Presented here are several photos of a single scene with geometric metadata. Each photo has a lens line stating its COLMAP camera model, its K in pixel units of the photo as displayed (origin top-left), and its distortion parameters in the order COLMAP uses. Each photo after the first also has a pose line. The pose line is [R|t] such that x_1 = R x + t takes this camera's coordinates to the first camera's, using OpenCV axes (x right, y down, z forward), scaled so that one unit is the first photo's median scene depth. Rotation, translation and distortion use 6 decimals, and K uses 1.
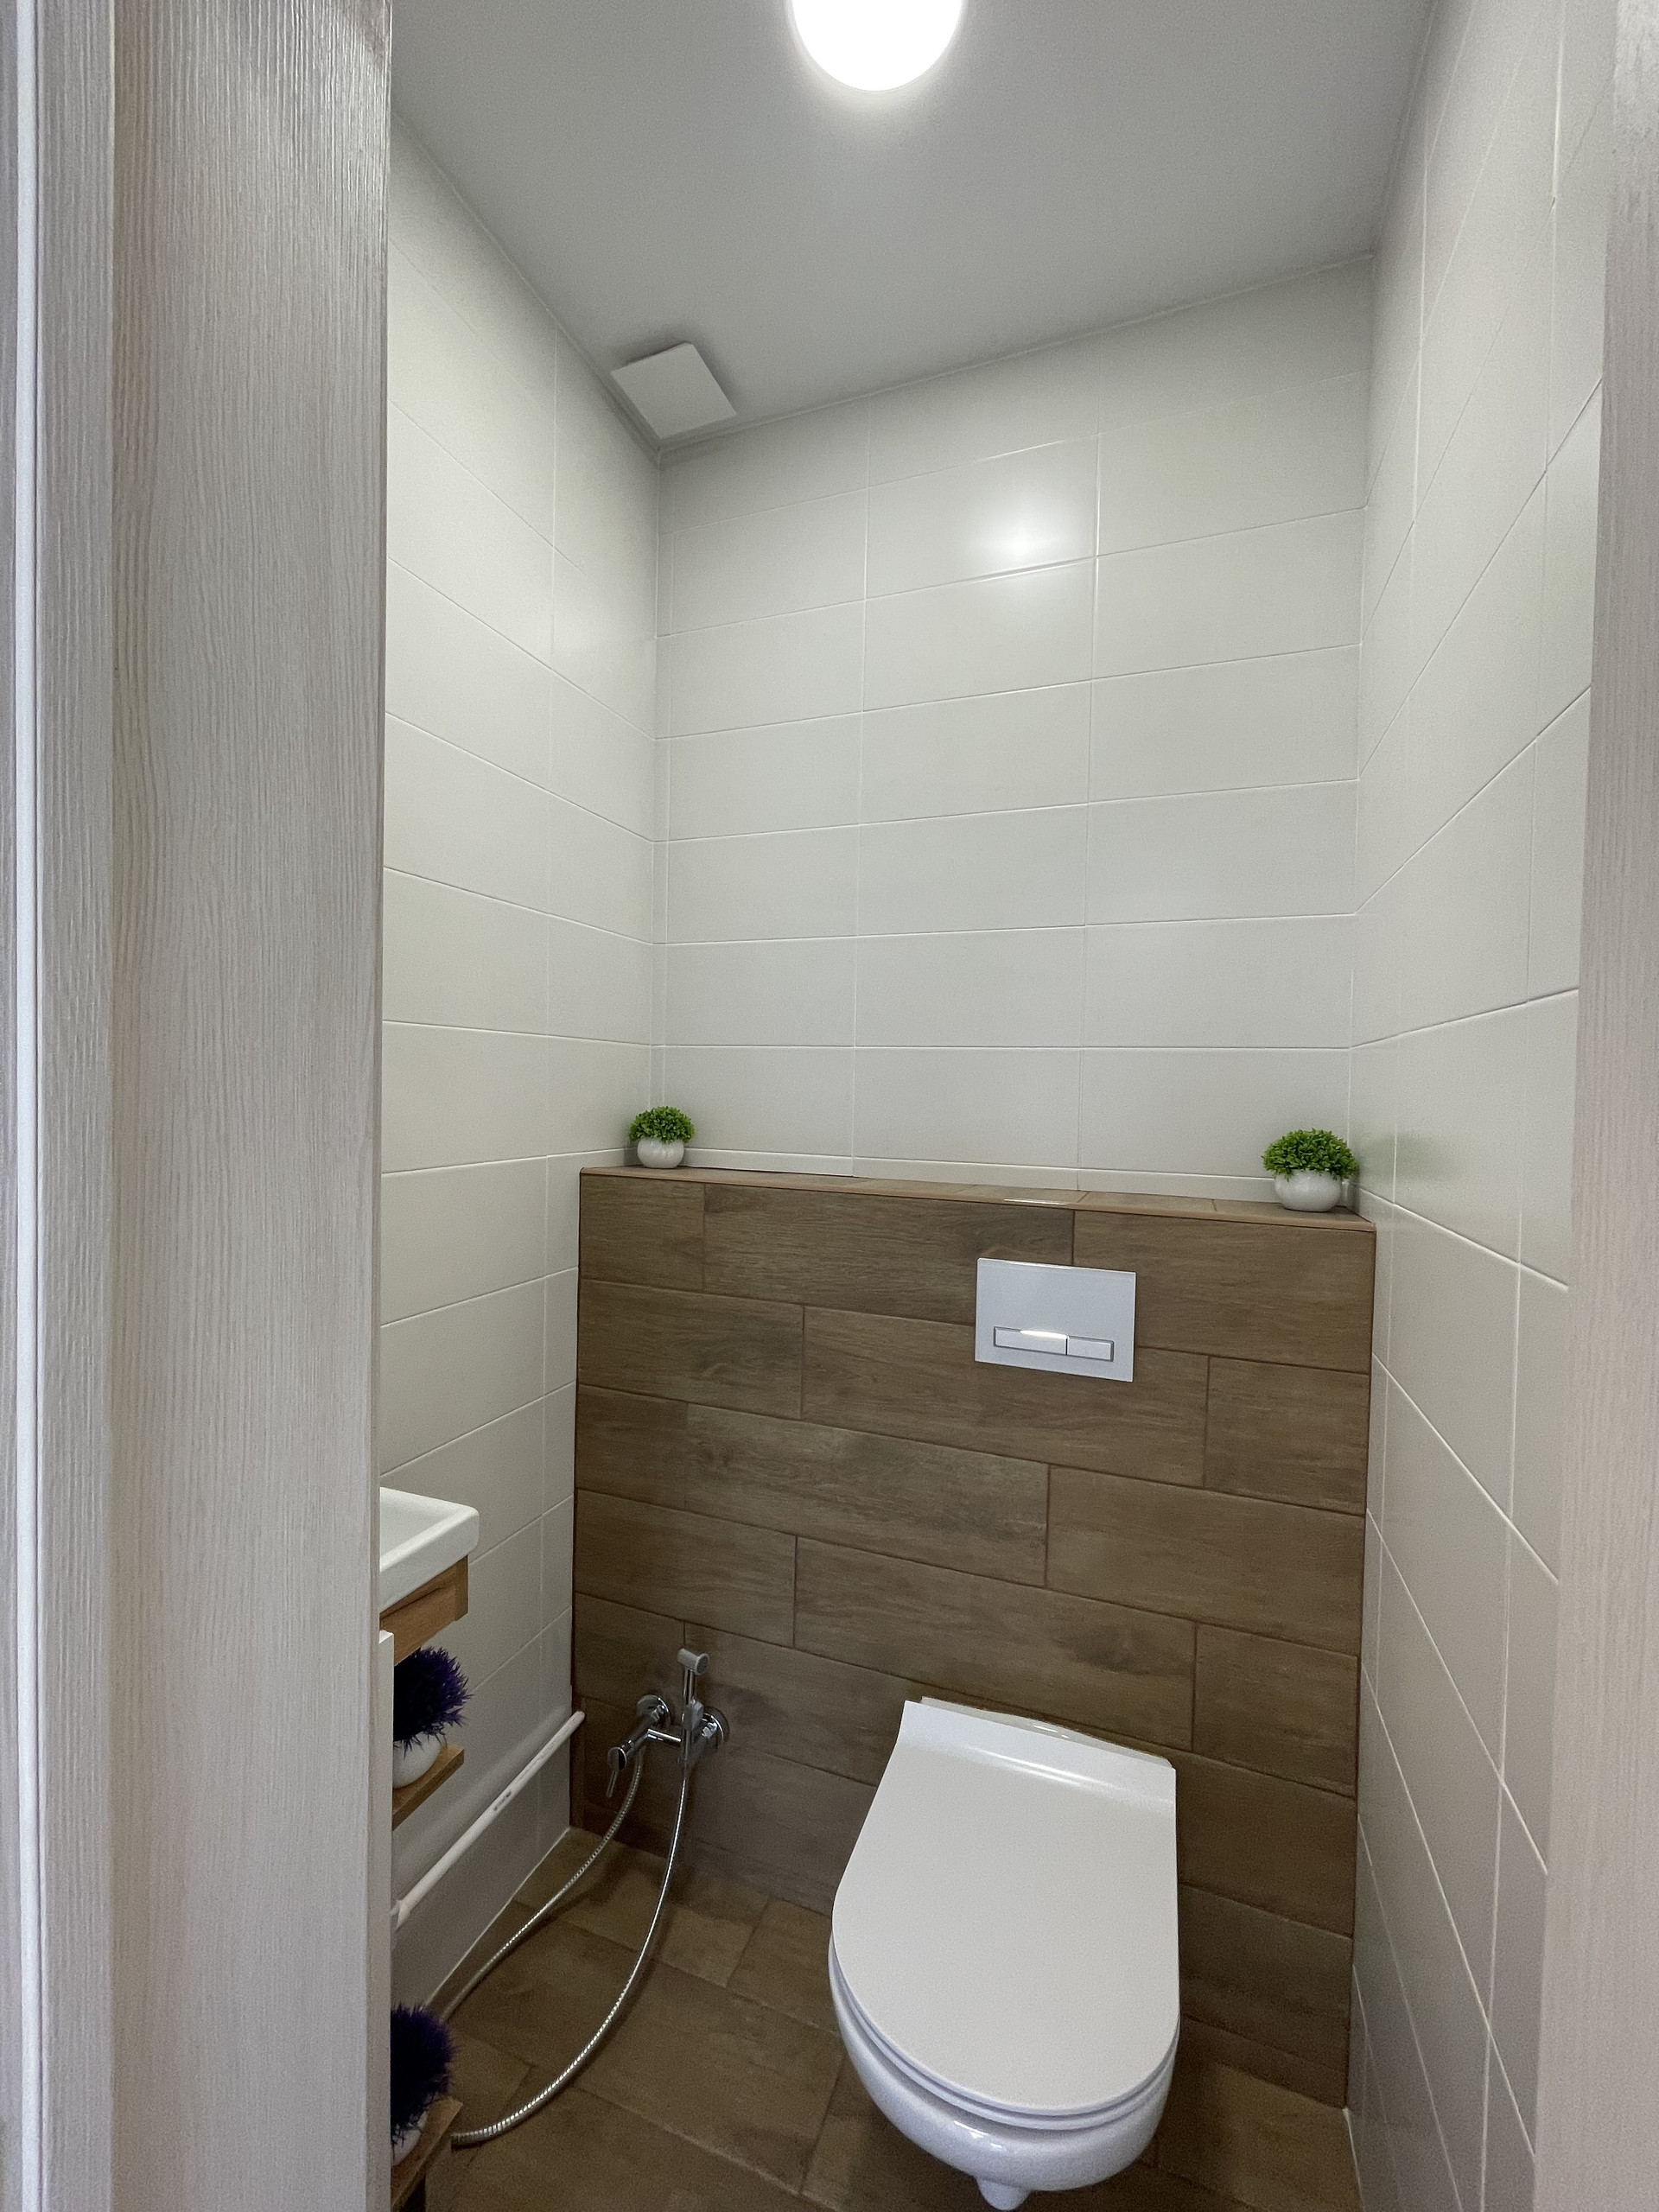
lens RADIAL K [[897.1, 0, 834.7], [0, 897.1, 1105.4], [0, 0, 1]] dist [0.000286, -0.001476]
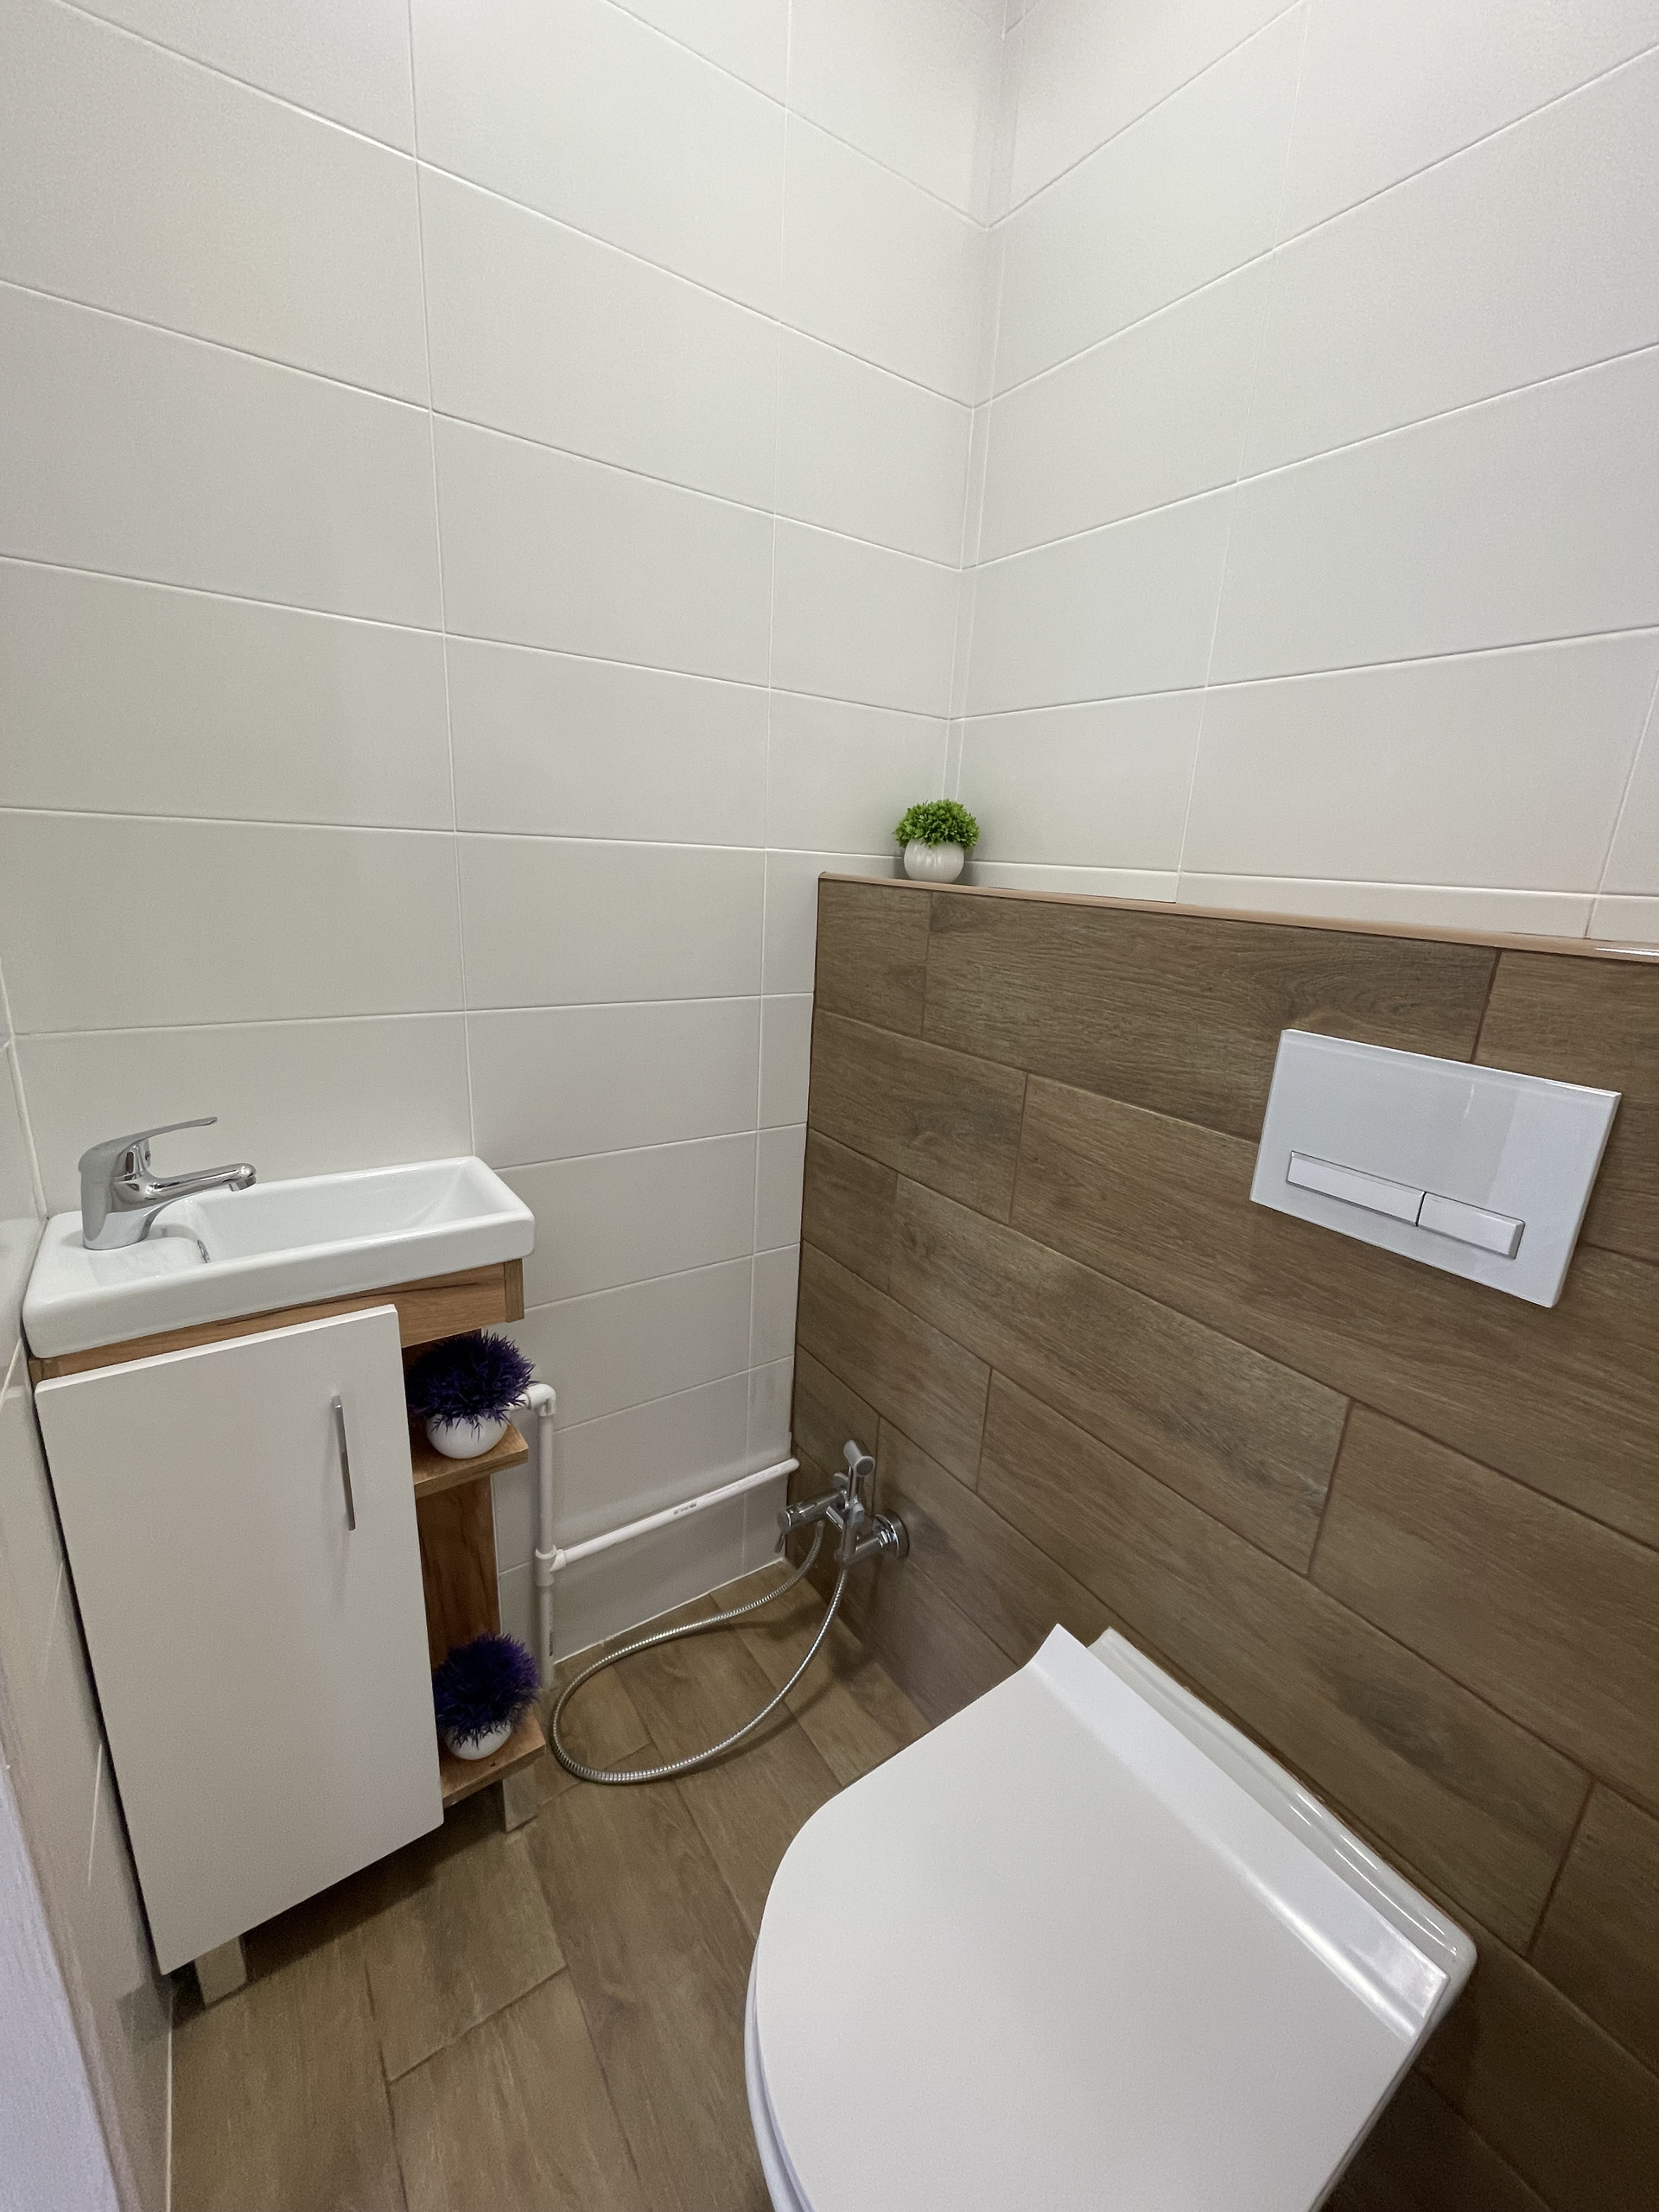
lens RADIAL K [[897.1, 0, 822.7], [0, 897.1, 1101.8], [0, 0, 1]] dist [0.000286, -0.001476]
pose [[0.816002, 0.170570, -0.552311, 0.229818], [-0.043253, 0.970811, 0.235911, 0.090259], [0.576429, -0.168615, 0.799562, 0.357018]]
